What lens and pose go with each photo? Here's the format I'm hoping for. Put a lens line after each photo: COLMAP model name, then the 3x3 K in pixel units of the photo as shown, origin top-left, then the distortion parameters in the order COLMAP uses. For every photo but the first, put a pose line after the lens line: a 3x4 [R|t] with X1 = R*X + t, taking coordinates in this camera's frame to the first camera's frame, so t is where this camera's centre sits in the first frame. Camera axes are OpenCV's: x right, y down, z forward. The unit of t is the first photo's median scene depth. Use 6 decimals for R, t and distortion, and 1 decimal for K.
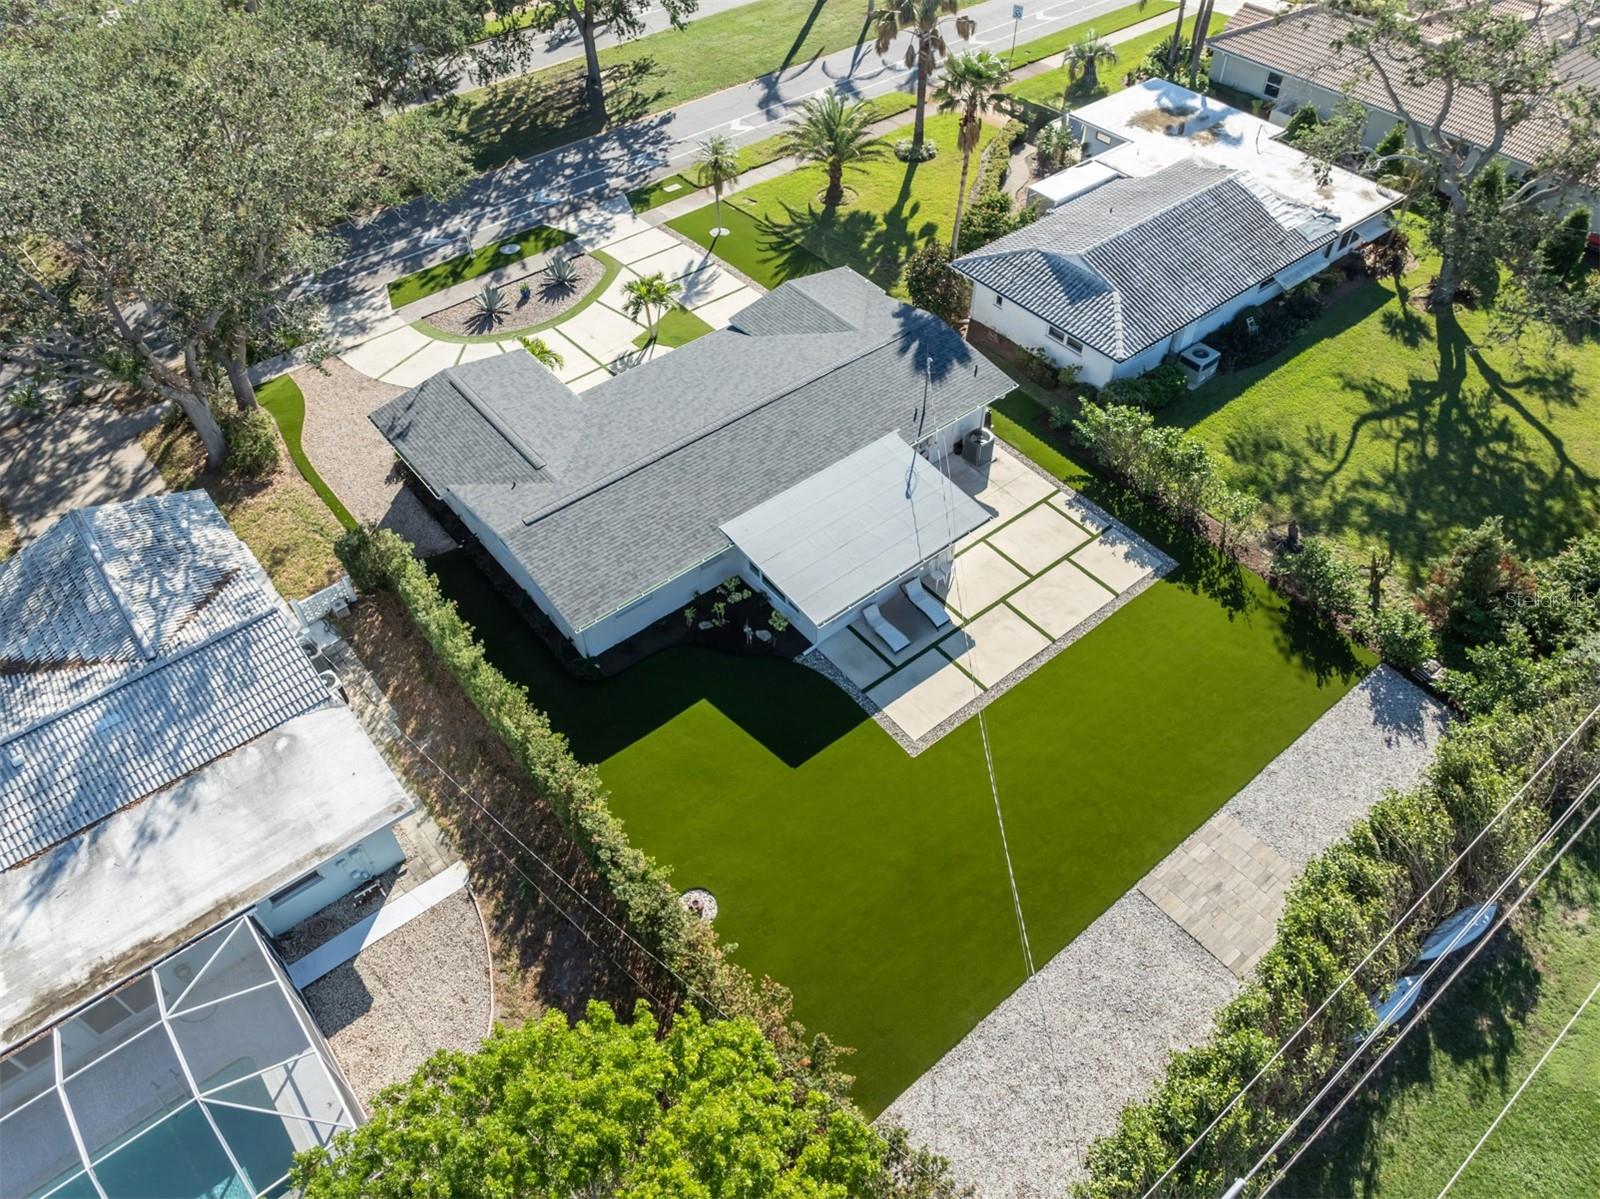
lens RADIAL K [[1103.1, 0, 800.0], [0, 1103.1, 599.5], [0, 0, 1]] dist [-0.023260, 0.000961]
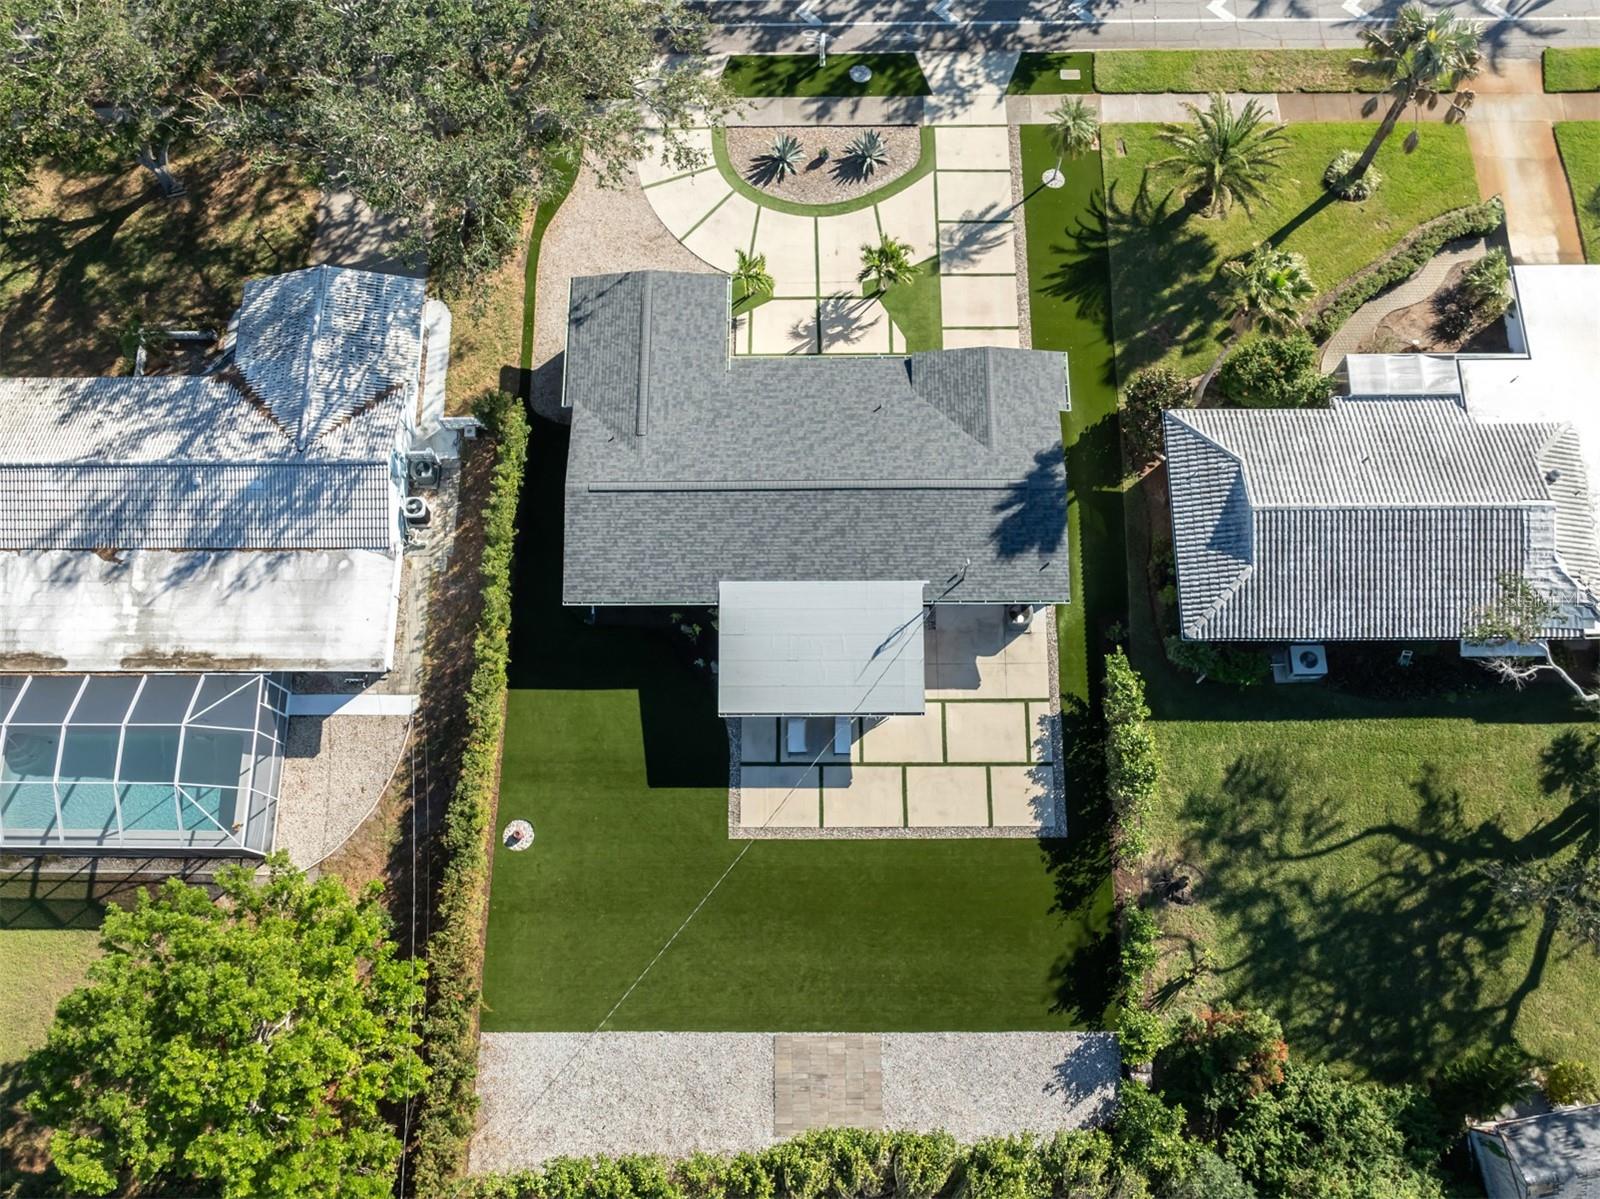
lens RADIAL K [[1264.9, 0, 800.0], [0, 1264.9, 599.5], [0, 0, 1]] dist [-0.007029, -0.057623]
pose [[0.773645, 0.605398, -0.186997, 0.231689], [-0.458210, 0.738387, 0.494802, -0.688827], [0.437628, -0.297117, 0.848648, -0.089375]]
